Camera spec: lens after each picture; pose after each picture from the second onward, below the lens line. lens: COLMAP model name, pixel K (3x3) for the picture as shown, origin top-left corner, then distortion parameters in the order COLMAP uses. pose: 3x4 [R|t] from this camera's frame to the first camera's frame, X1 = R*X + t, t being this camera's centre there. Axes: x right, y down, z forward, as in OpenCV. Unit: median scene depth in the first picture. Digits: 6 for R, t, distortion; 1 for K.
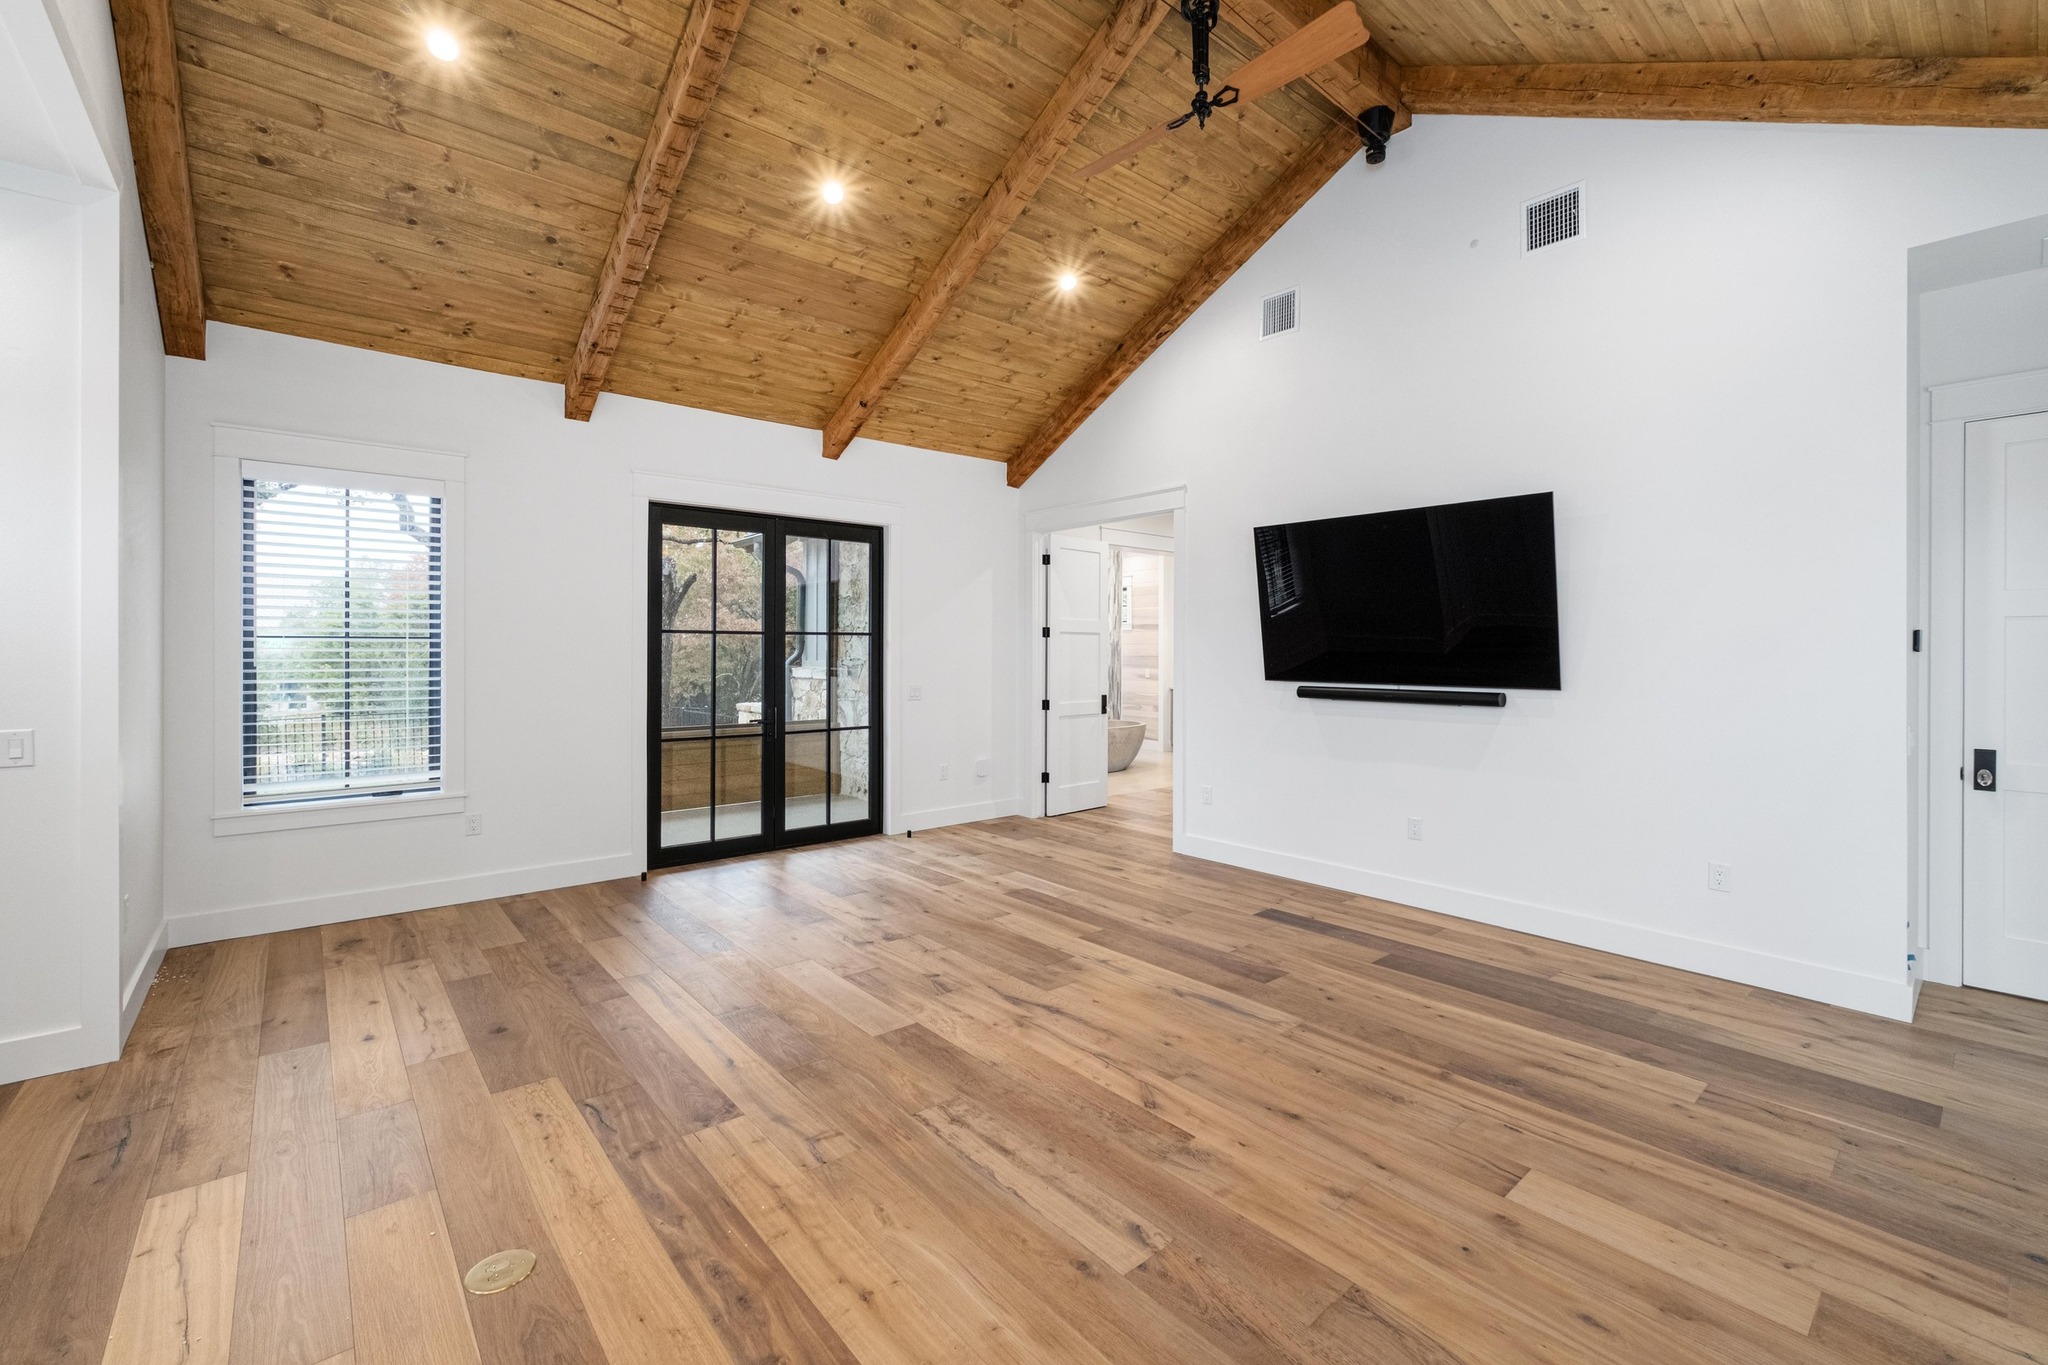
lens RADIAL K [[860.4, 0, 1023.7], [0, 860.4, 656.9], [0, 0, 1]] dist [-0.013600, 0.000615]
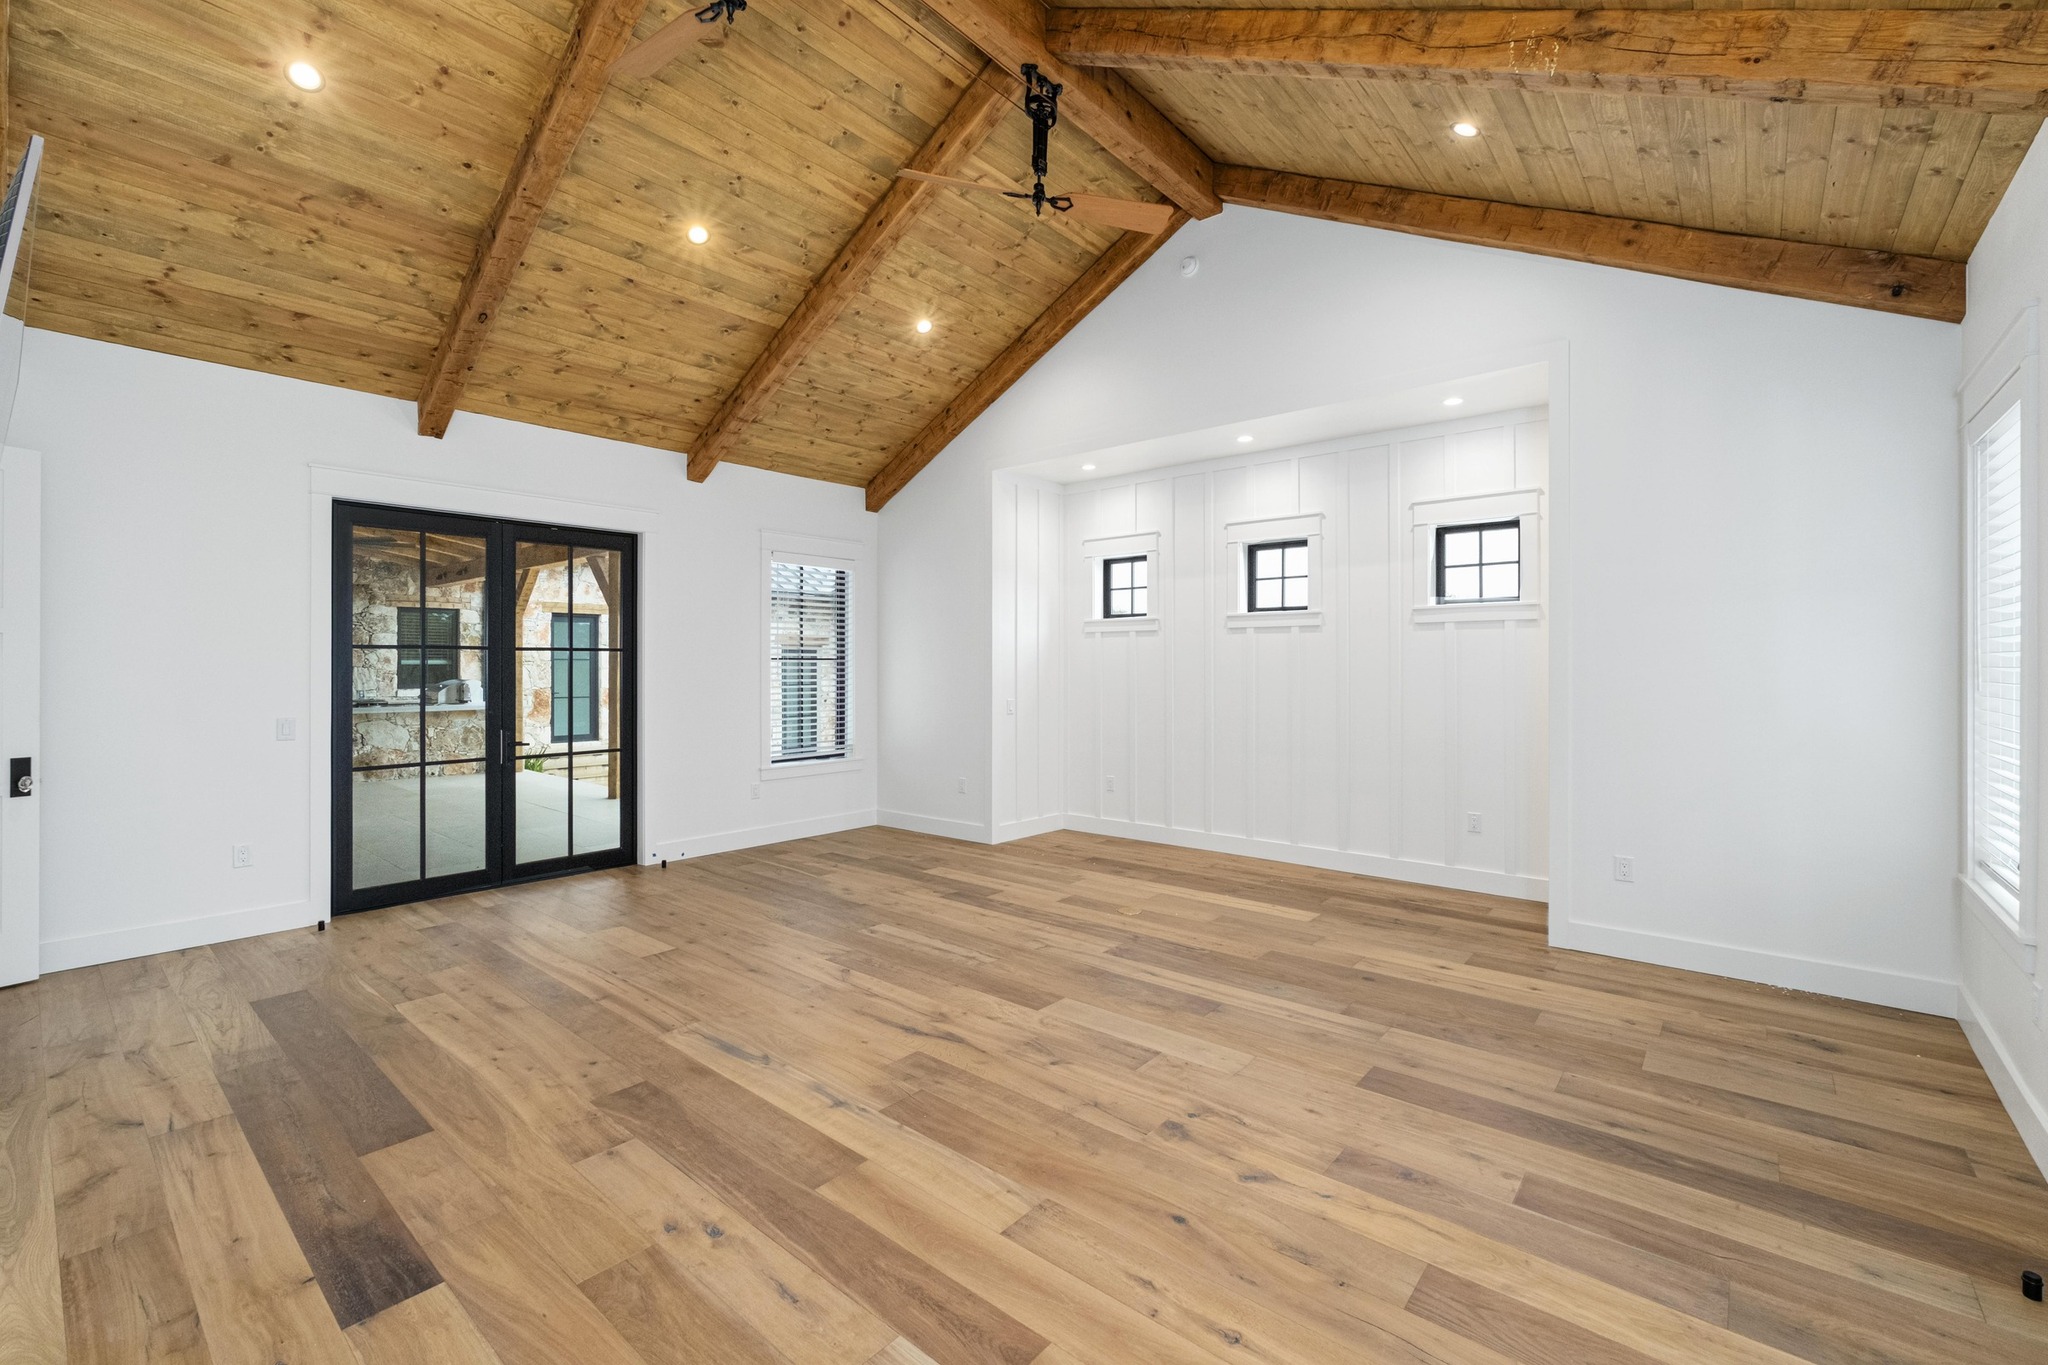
lens RADIAL K [[860.4, 0, 1023.7], [0, 860.4, 656.9], [0, 0, 1]] dist [-0.013600, 0.000615]
pose [[-0.986689, -0.004481, -0.162555, 0.063684], [-0.004121, 0.999988, -0.002555, -0.015765], [0.162565, -0.001851, -0.986696, 1.848952]]
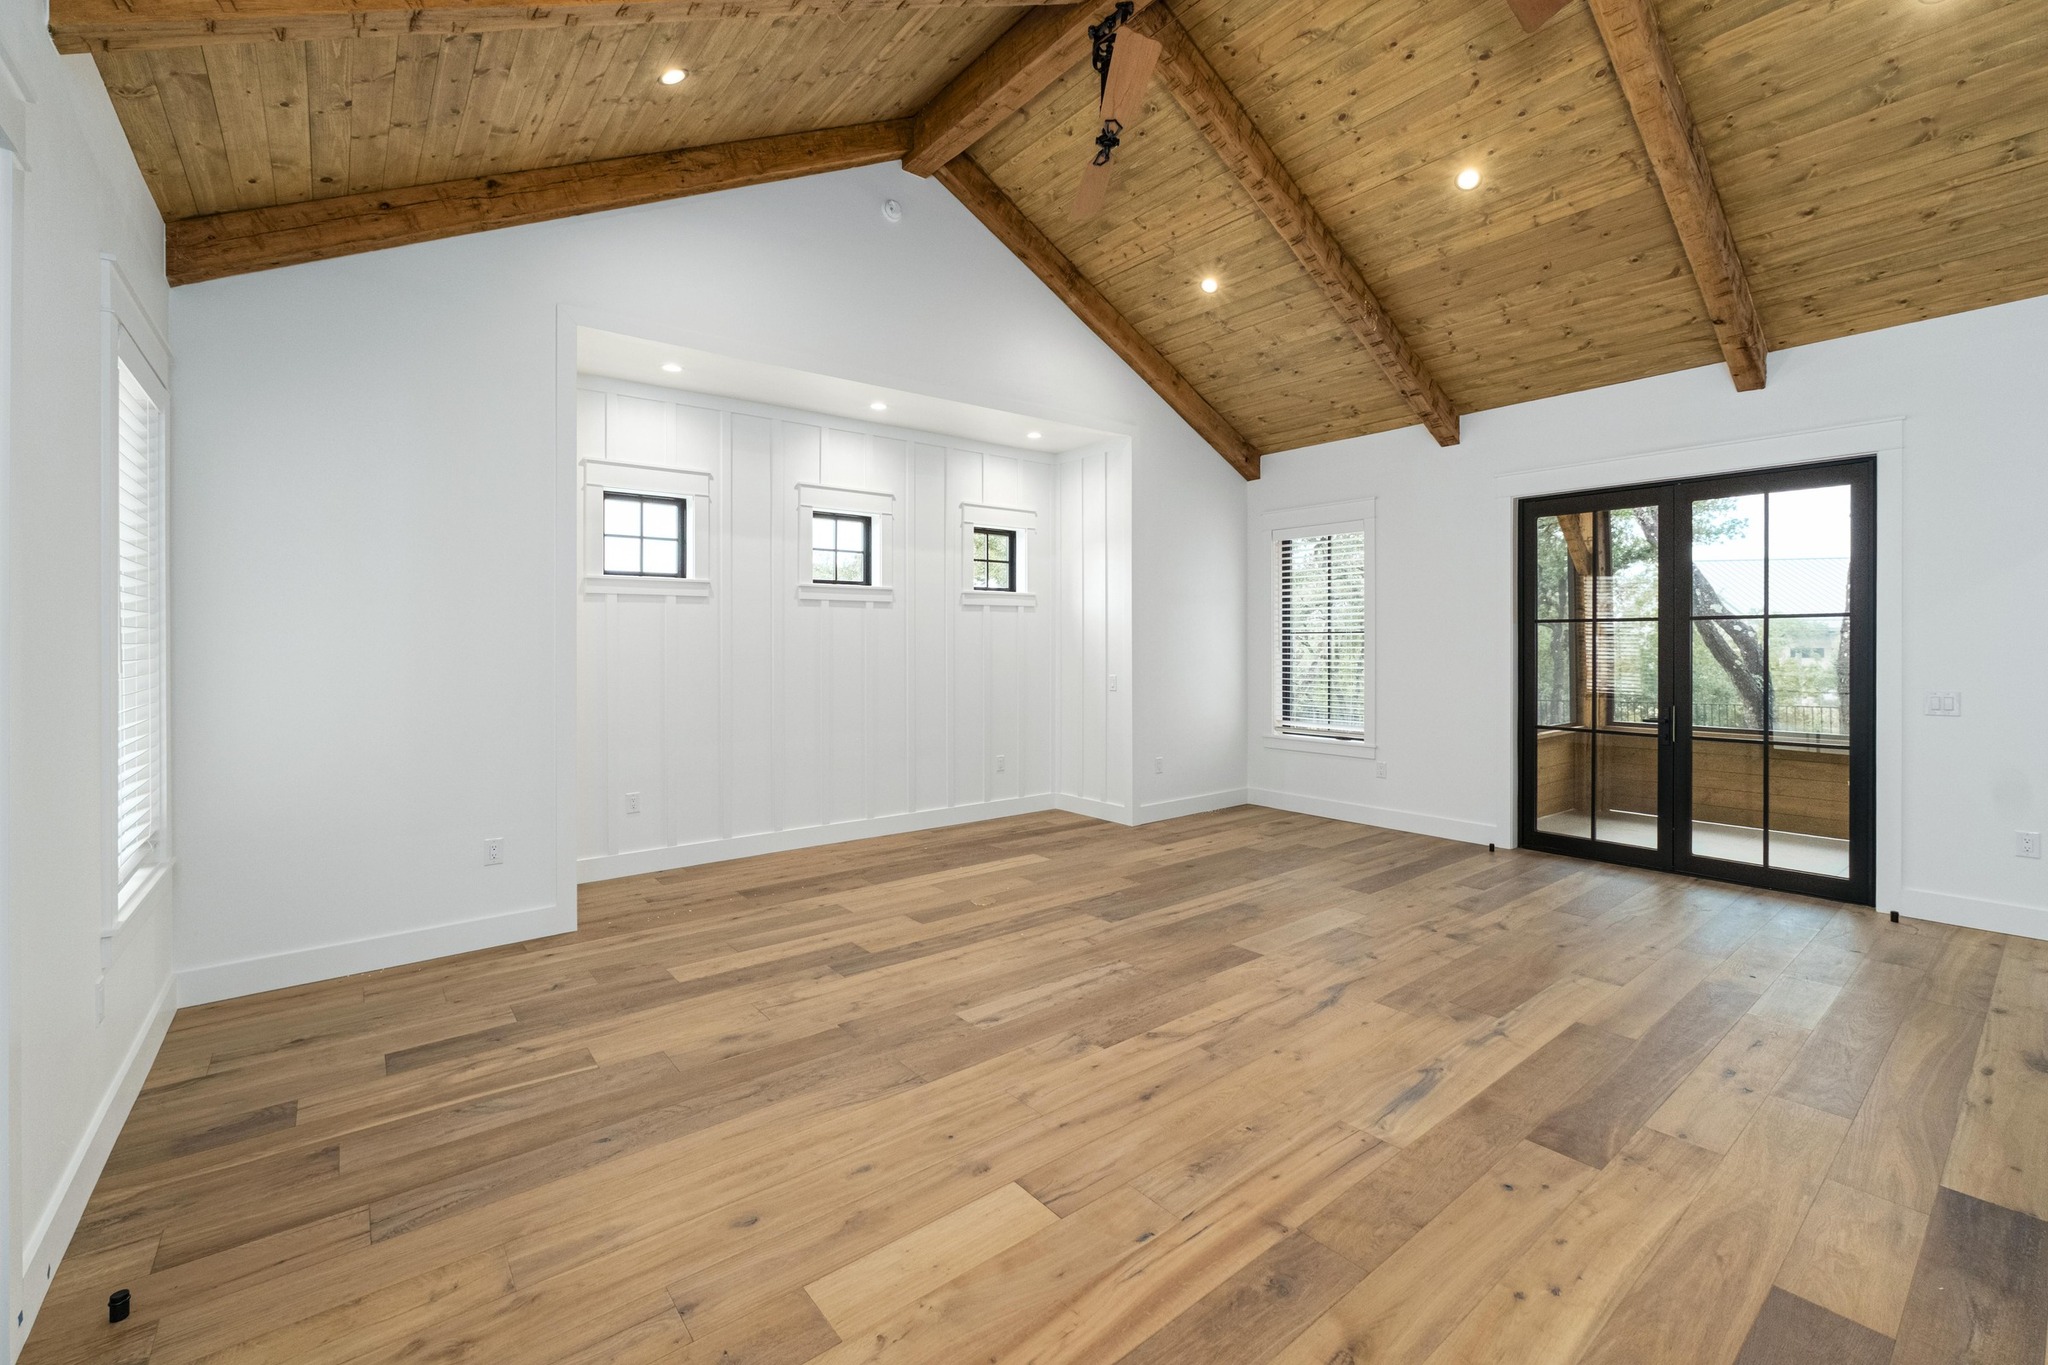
lens RADIAL K [[861.1, 0, 1024.9], [0, 861.1, 643.8], [0, 0, 1]] dist [-0.009730, 0.000479]
pose [[-0.032203, -0.001354, -0.999480, 0.954991], [-0.002858, 0.999995, -0.001263, 0.000285], [0.999477, 0.002815, -0.032207, 0.632865]]
